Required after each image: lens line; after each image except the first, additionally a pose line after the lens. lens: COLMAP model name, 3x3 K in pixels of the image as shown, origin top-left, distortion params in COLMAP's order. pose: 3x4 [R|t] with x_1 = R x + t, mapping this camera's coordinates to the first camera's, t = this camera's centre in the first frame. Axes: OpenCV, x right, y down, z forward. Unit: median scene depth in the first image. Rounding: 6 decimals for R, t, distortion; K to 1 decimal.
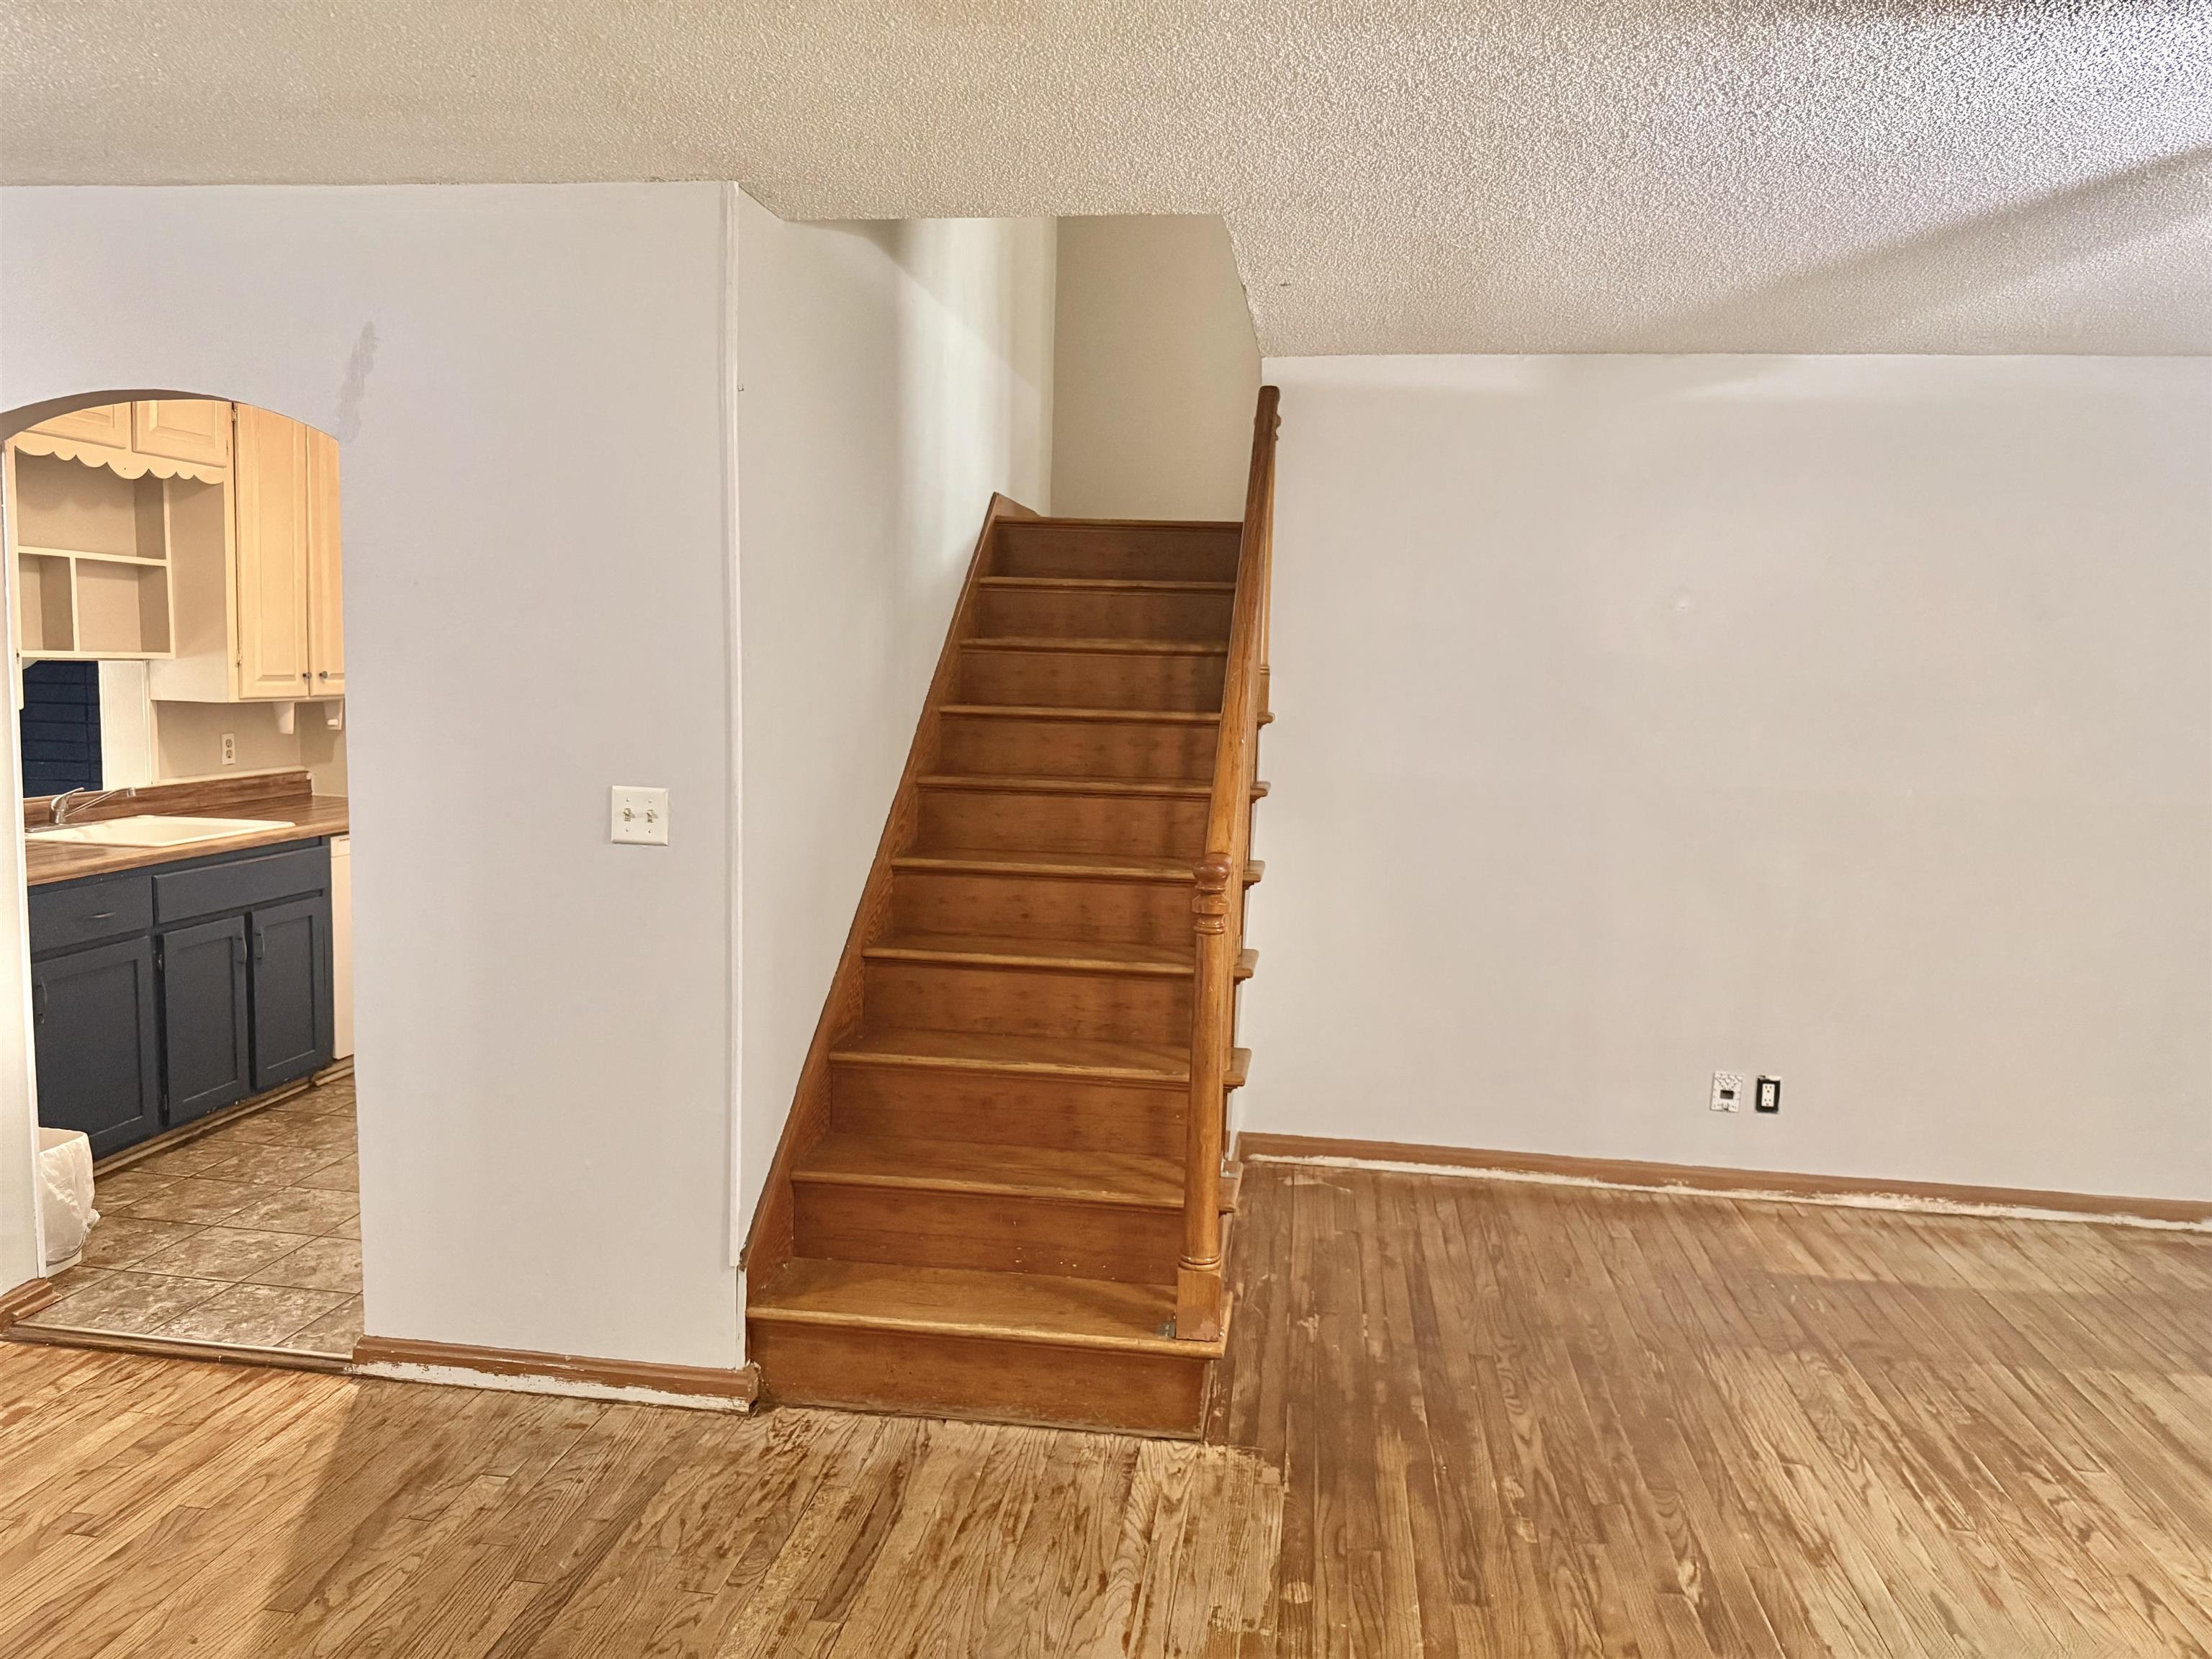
lens RADIAL K [[1575.8, 0, 1081.5], [0, 1575.8, 779.4], [0, 0, 1]] dist [0.022231, -0.024988]
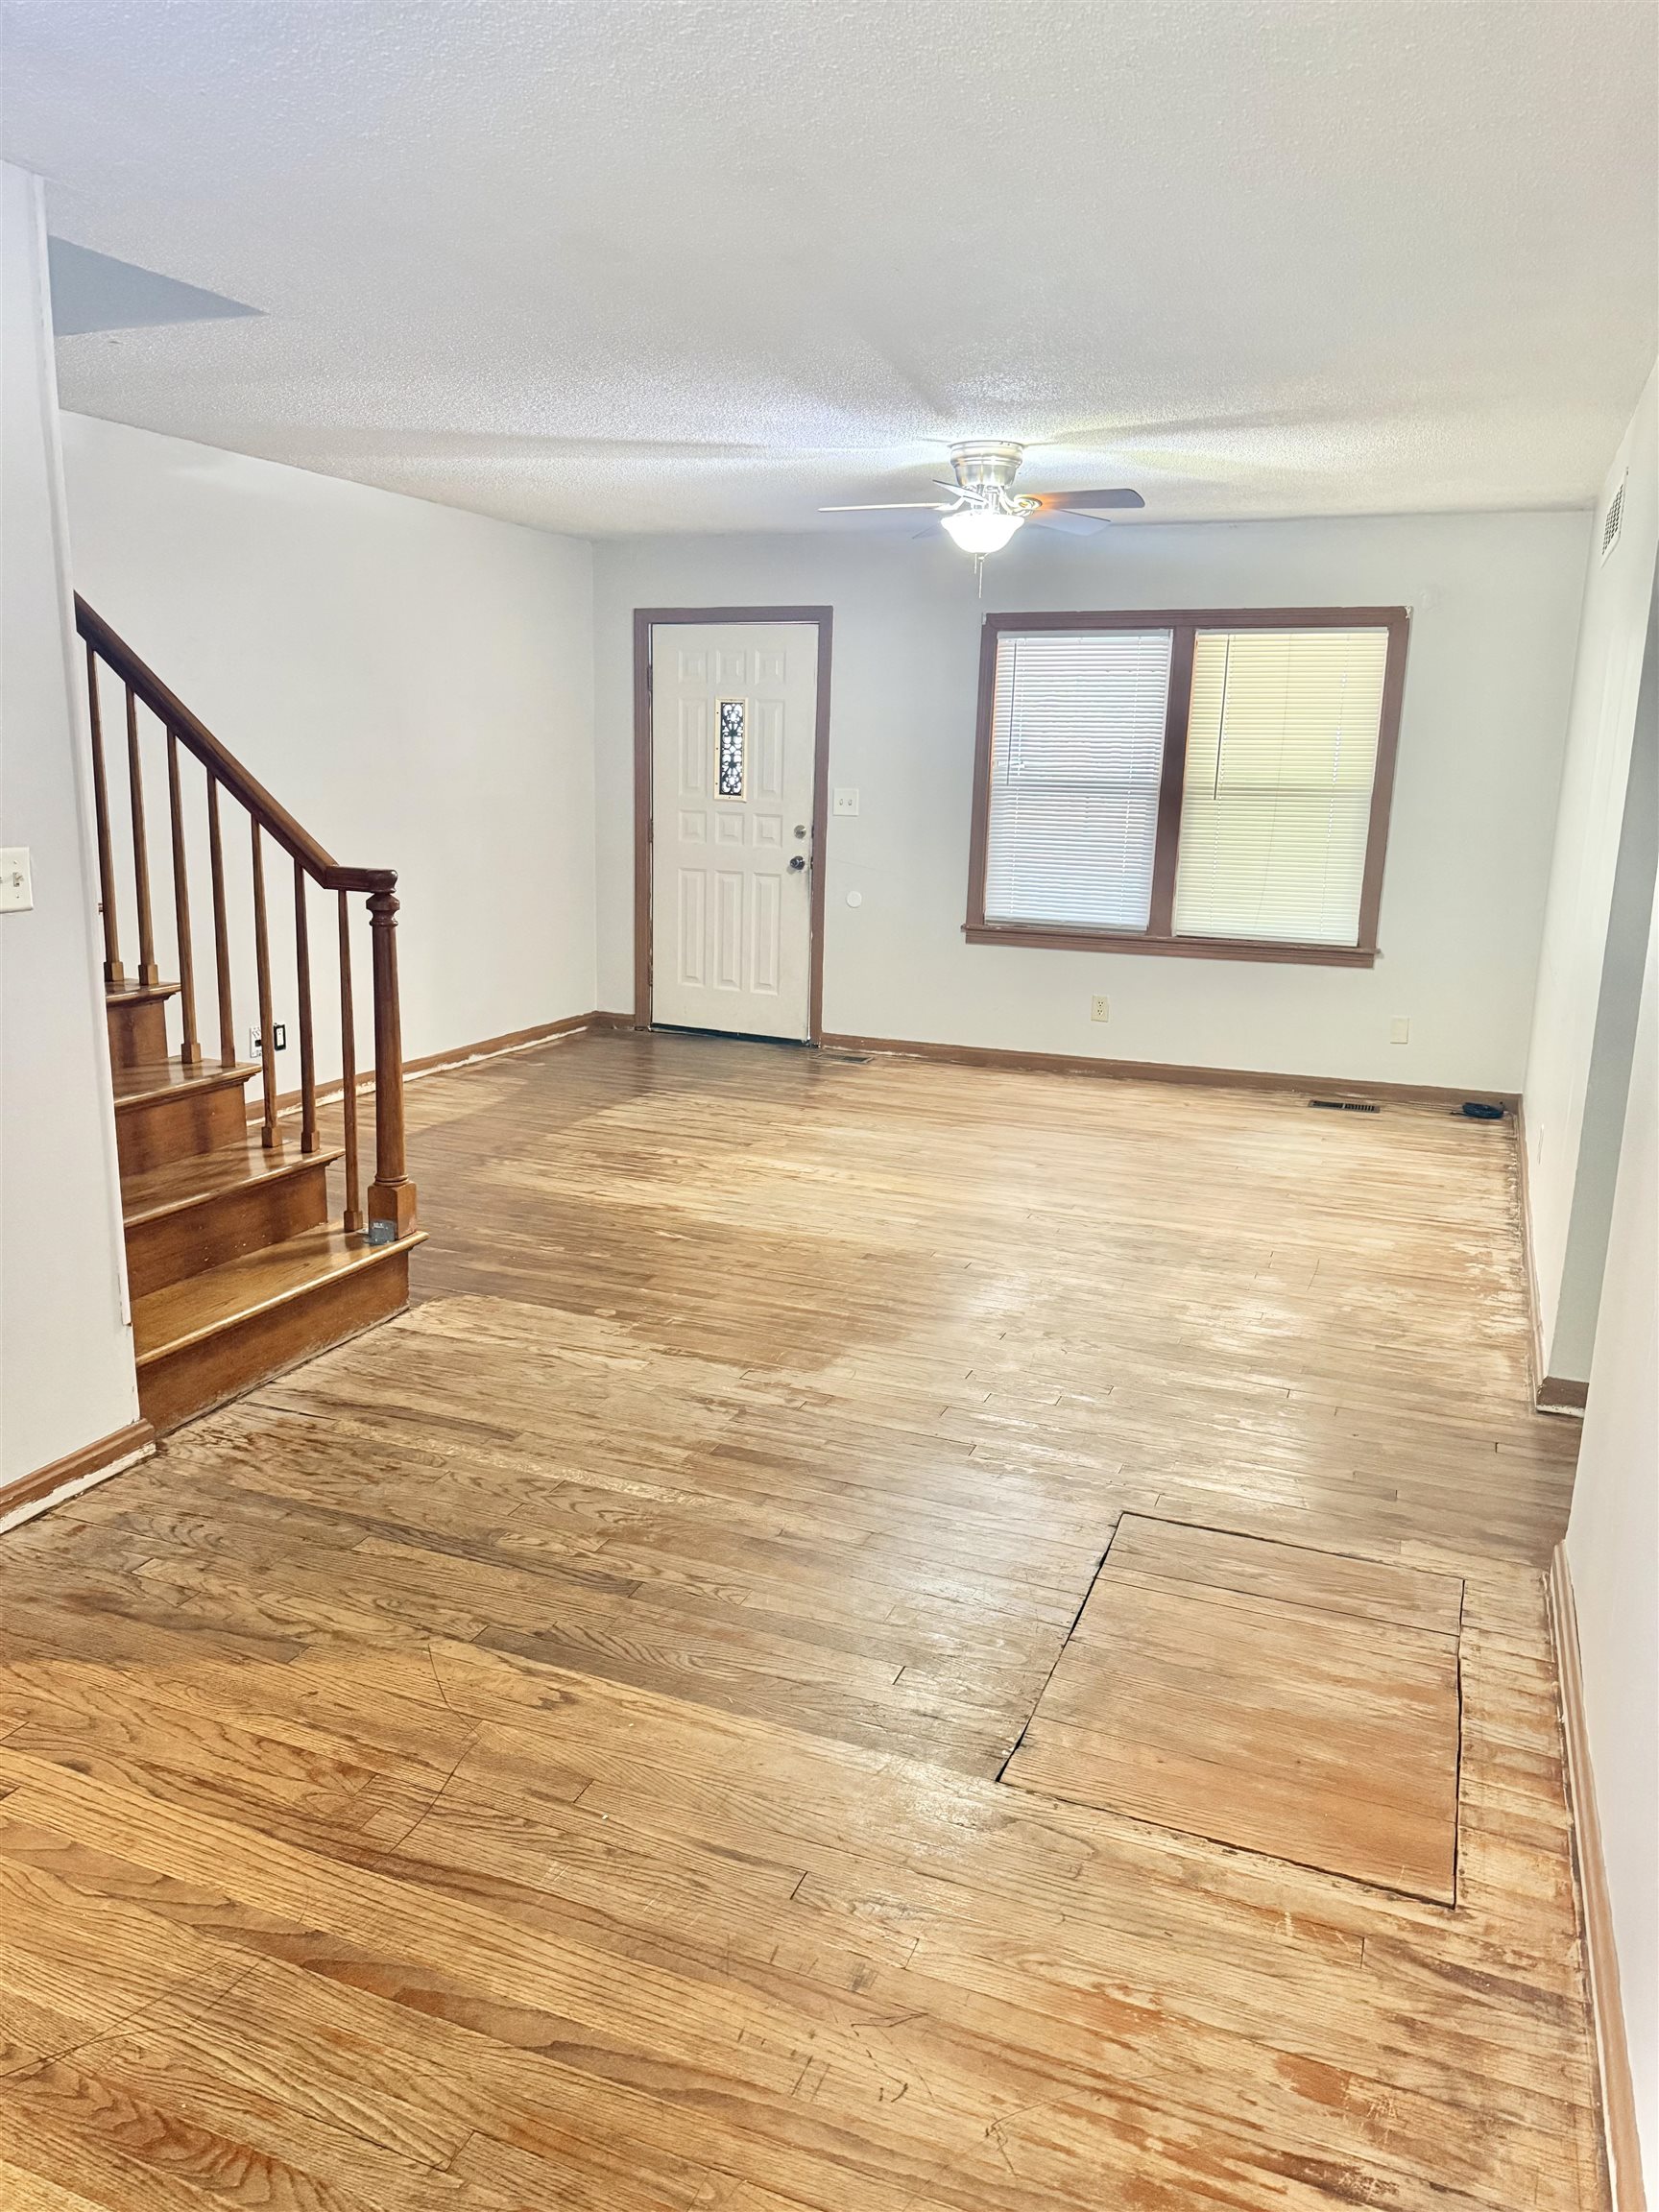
lens RADIAL K [[1575.8, 0, 820.3], [0, 1575.8, 1098.8], [0, 0, 1]] dist [0.022231, -0.024988]
pose [[0.224159, -0.221477, 0.949052, -1.063097], [0.051107, 0.975166, 0.215500, -0.026063], [-0.973212, 0.000196, 0.229911, 0.346196]]
